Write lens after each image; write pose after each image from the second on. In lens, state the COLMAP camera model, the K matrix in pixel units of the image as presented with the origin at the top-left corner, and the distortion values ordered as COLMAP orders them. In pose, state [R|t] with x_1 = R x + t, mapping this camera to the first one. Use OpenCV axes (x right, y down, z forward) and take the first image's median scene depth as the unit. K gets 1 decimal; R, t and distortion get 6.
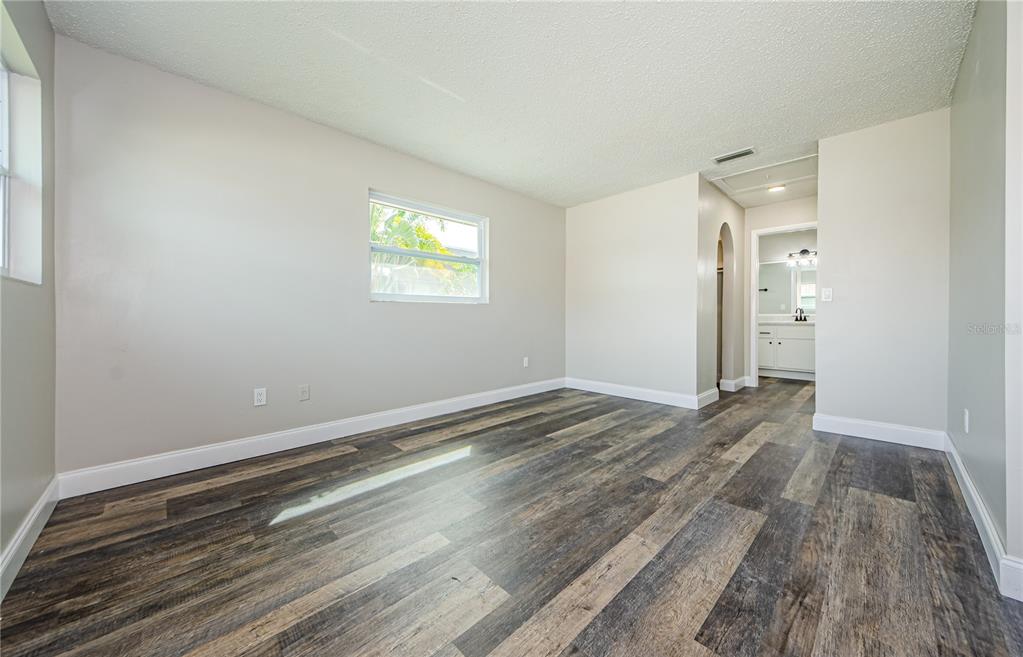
lens RADIAL K [[358.9, 0, 514.7], [0, 358.9, 325.1], [0, 0, 1]] dist [0.027789, -0.009812]
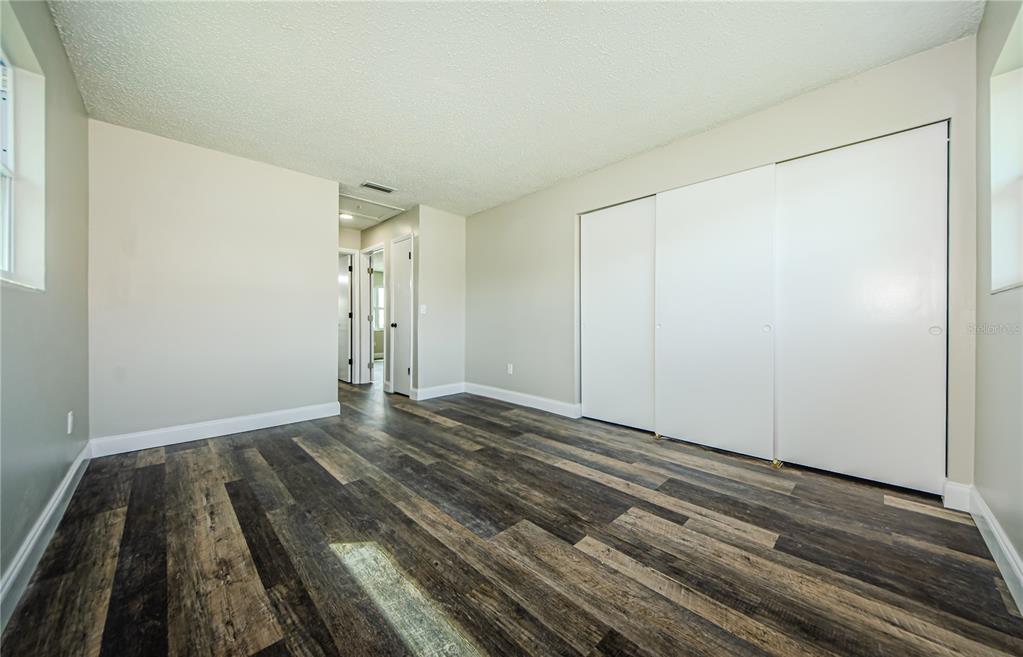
lens RADIAL K [[358.9, 0, 514.7], [0, 358.9, 325.1], [0, 0, 1]] dist [0.027789, -0.009812]
pose [[-0.002771, -0.008411, 0.999961, -0.884659], [0.026028, 0.999625, 0.008481, -0.021770], [-0.999657, 0.026051, -0.002551, 0.864235]]
